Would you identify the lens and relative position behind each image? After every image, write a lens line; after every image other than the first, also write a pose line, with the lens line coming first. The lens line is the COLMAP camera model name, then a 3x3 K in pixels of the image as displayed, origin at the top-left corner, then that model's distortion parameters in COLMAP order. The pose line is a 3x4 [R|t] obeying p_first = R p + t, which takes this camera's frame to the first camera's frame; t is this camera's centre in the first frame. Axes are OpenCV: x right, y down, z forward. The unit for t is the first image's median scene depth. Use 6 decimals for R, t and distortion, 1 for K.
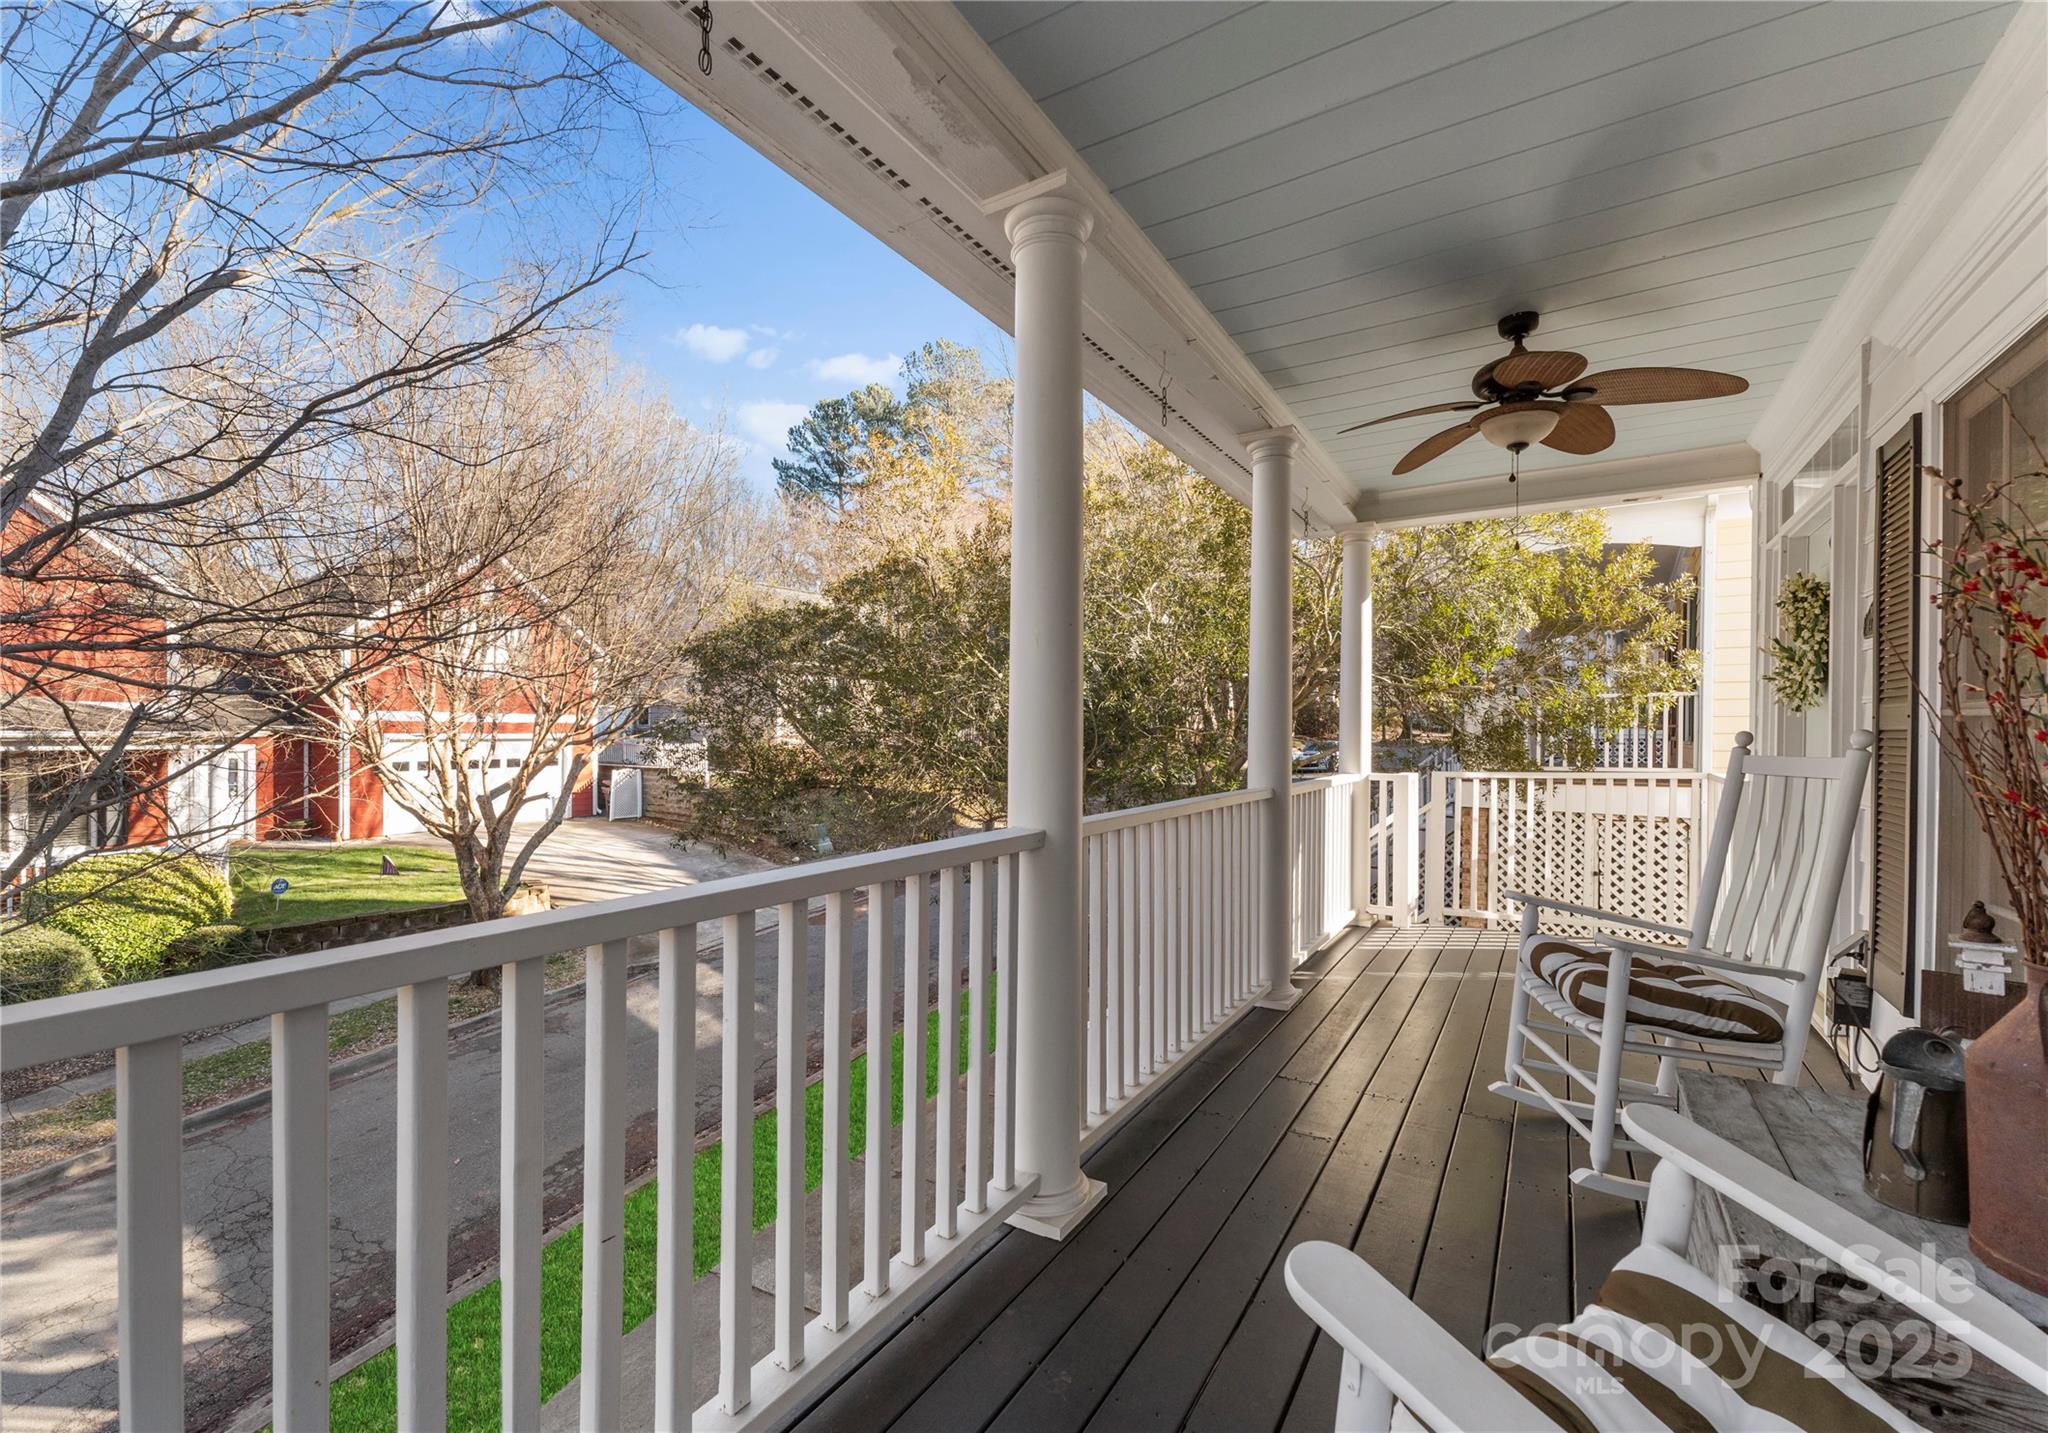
lens RADIAL K [[865.0, 0, 1023.0], [0, 865.0, 736.5], [0, 0, 1]] dist [0.002361, 0.000368]
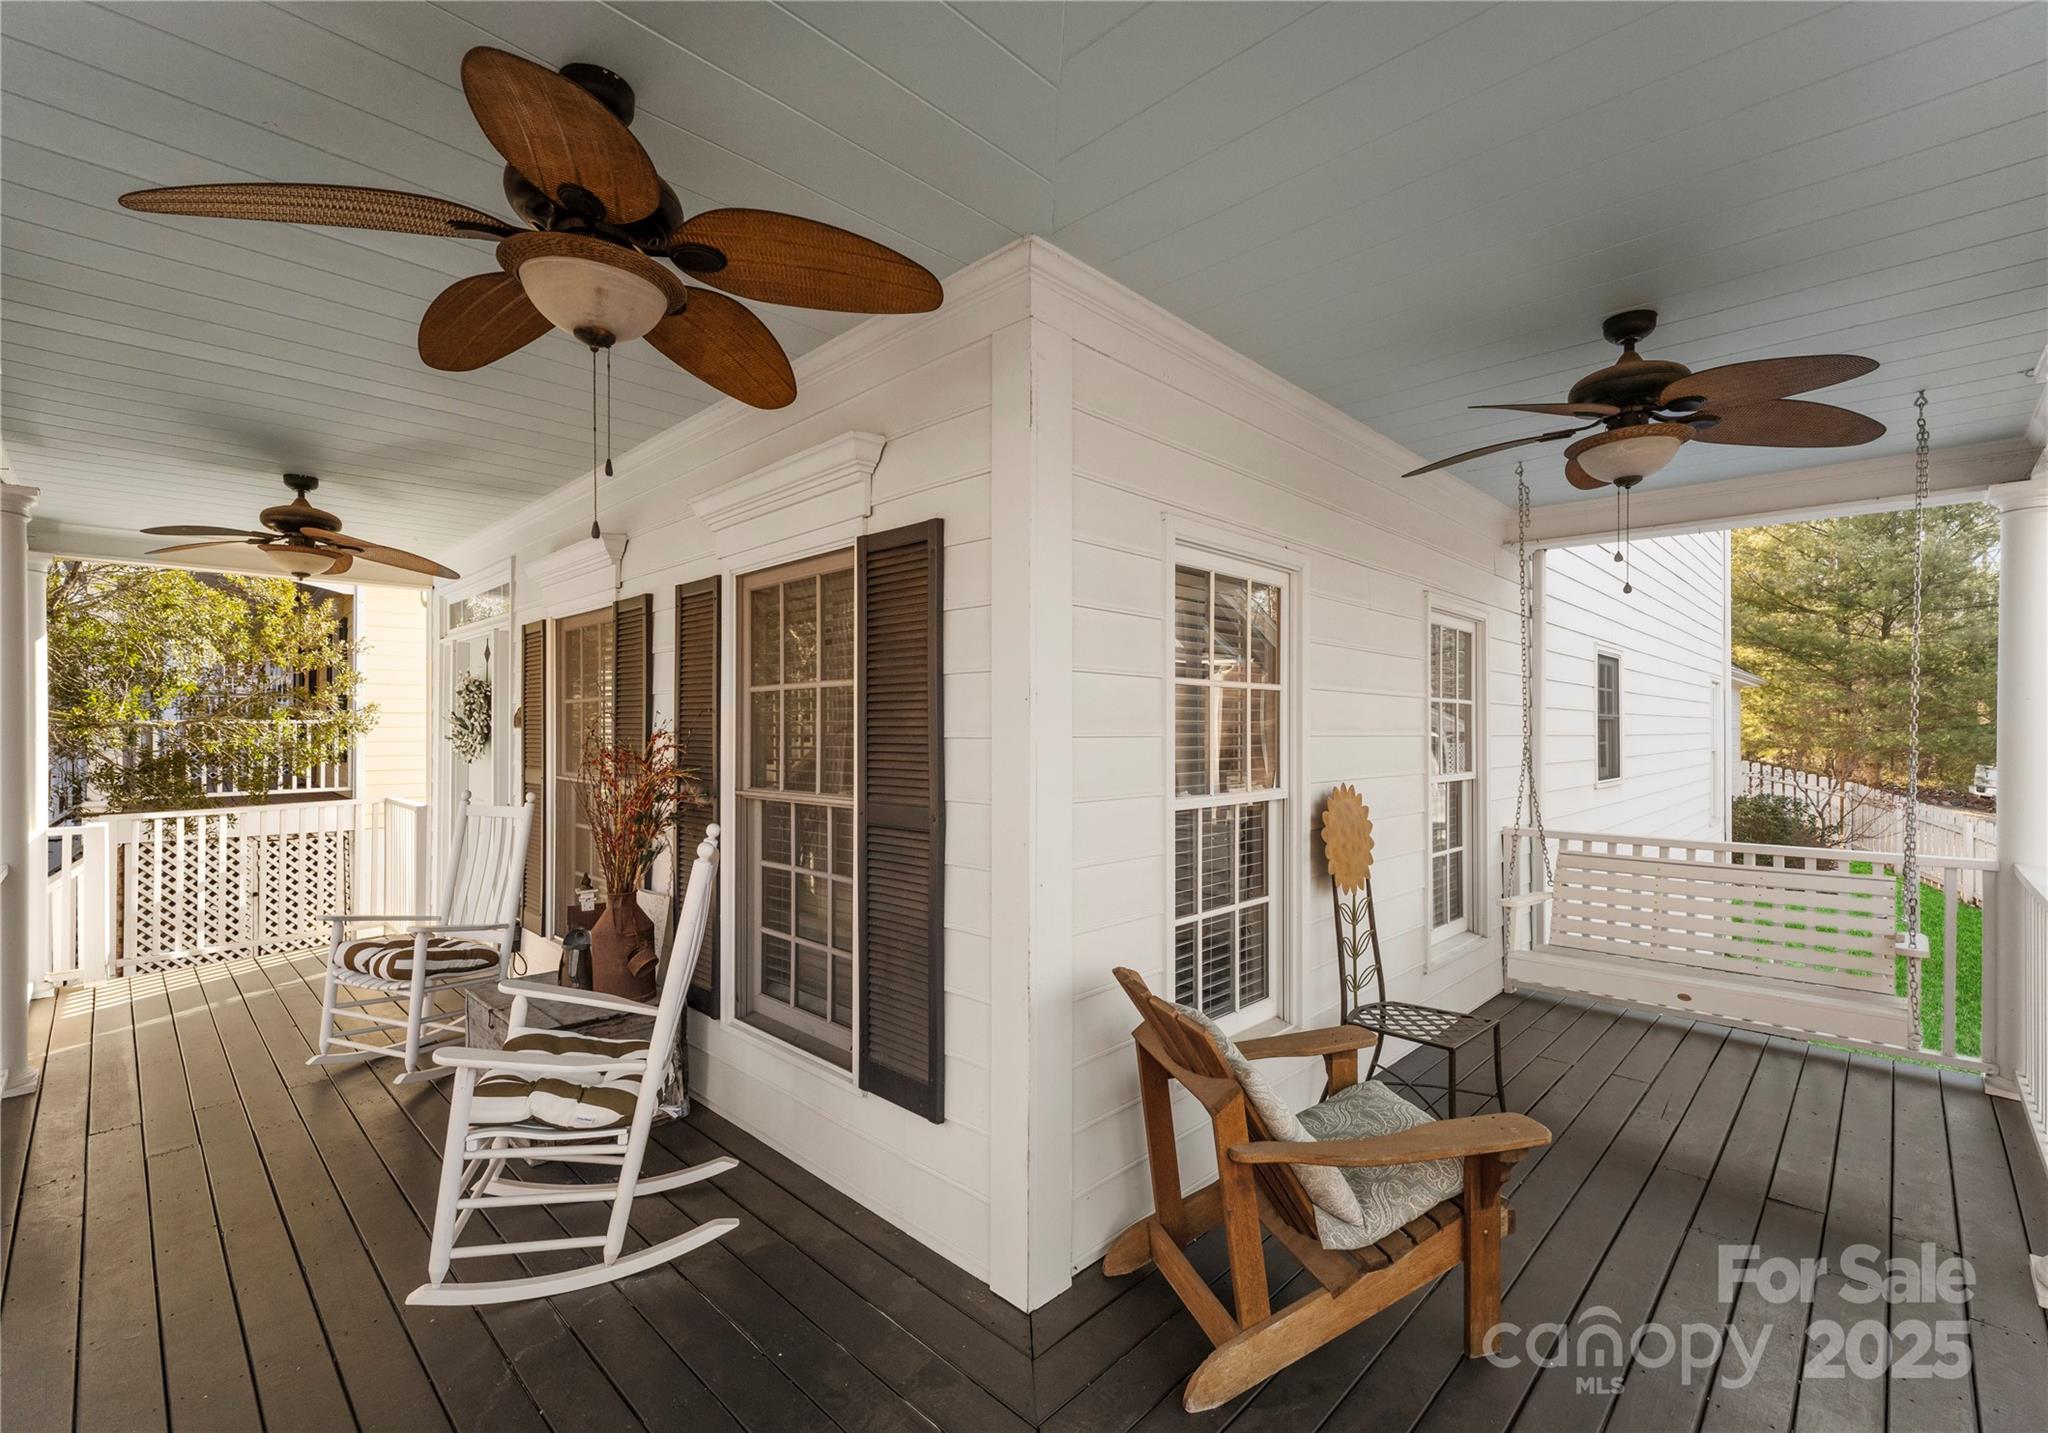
lens RADIAL K [[879.9, 0, 1028.3], [0, 879.9, 734.1], [0, 0, 1]] dist [0.001637, 0.000177]
pose [[0.207534, -0.007505, 0.978199, -0.578537], [0.005209, 0.999965, 0.006567, -0.115046], [-0.978214, 0.003732, 0.207566, -0.397047]]
